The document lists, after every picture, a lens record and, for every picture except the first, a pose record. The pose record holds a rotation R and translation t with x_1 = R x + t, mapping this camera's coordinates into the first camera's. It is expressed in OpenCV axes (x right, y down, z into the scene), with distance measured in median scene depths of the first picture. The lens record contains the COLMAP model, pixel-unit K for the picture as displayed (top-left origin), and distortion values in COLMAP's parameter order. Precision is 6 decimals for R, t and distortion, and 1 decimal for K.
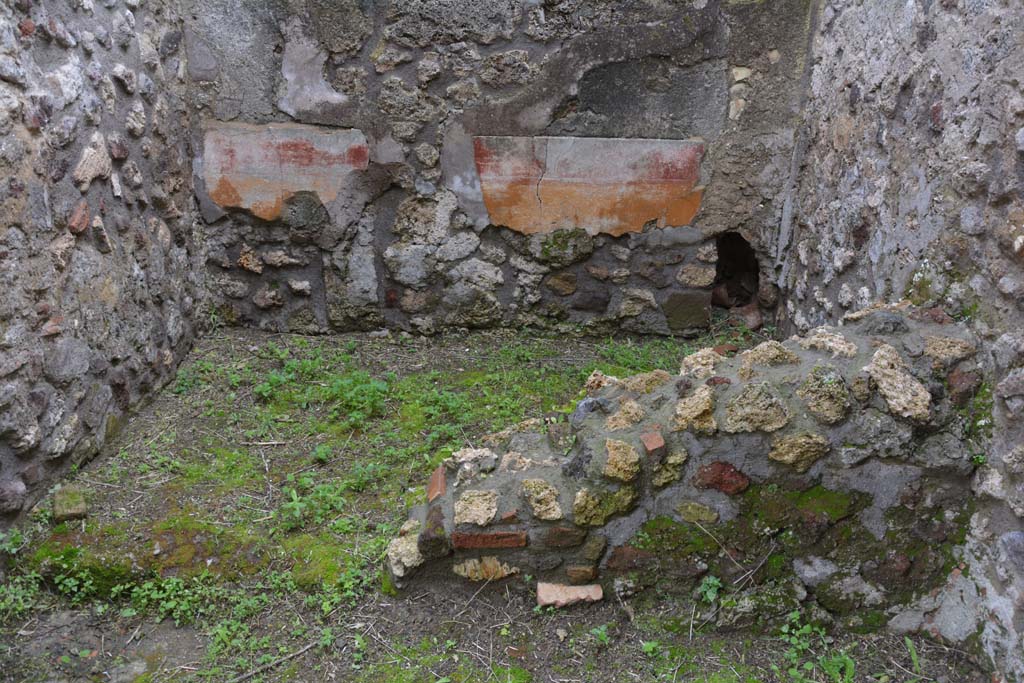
lens RADIAL K [[793.3, 0, 515.7], [0, 793.3, 348.9], [0, 0, 1]] dist [-0.161914, 0.116224]
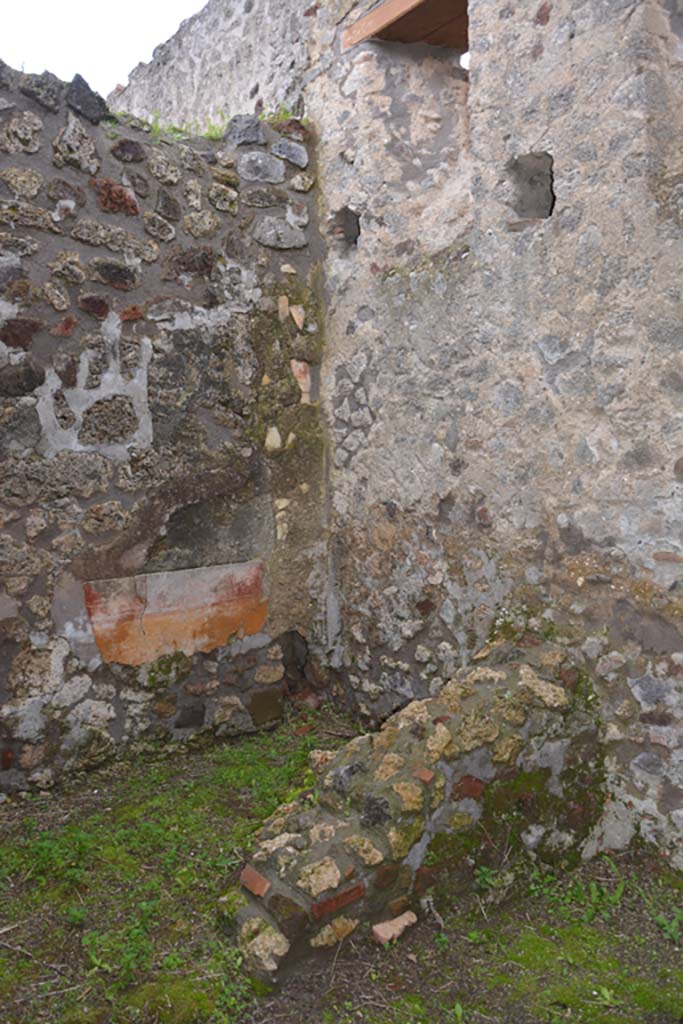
lens RADIAL K [[810.3, 0, 337.8], [0, 810.3, 525.3], [0, 0, 1]] dist [-0.157395, 0.124680]
pose [[0.788179, -0.092748, 0.608417, -0.436577], [0.277714, 0.935809, -0.217111, -0.013636], [-0.549225, 0.340088, 0.763343, -0.040887]]
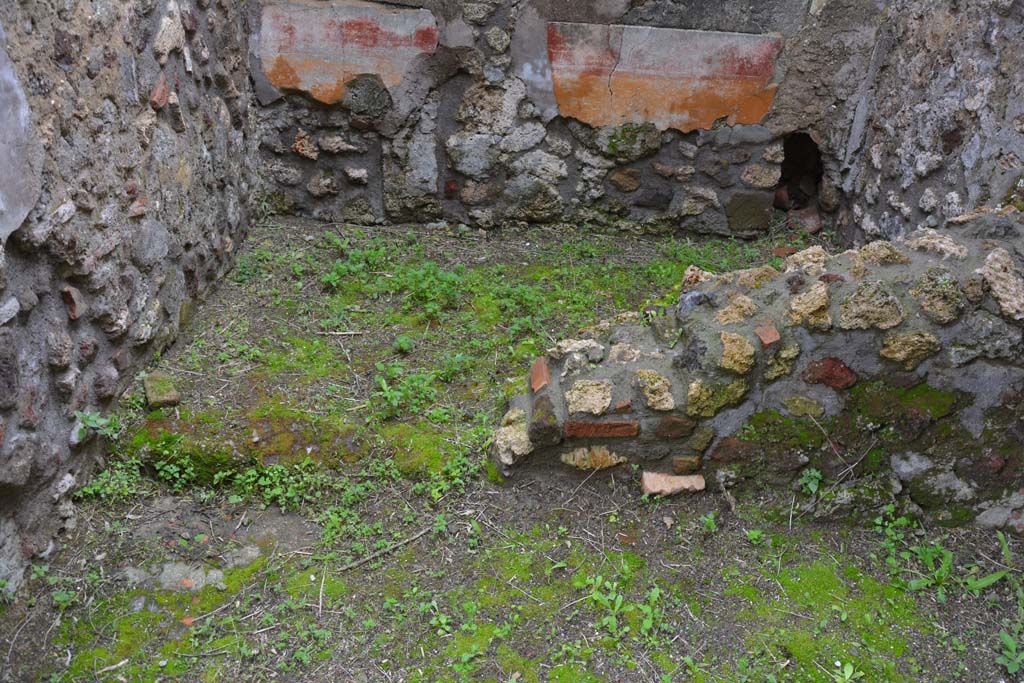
lens RADIAL K [[809.0, 0, 515.6], [0, 809.0, 347.8], [0, 0, 1]] dist [-0.154801, 0.126031]
pose [[0.999413, 0.022313, 0.026011, -0.110647], [-0.025225, 0.992743, 0.117578, 0.012976], [-0.023199, -0.118165, 0.992723, -0.008993]]
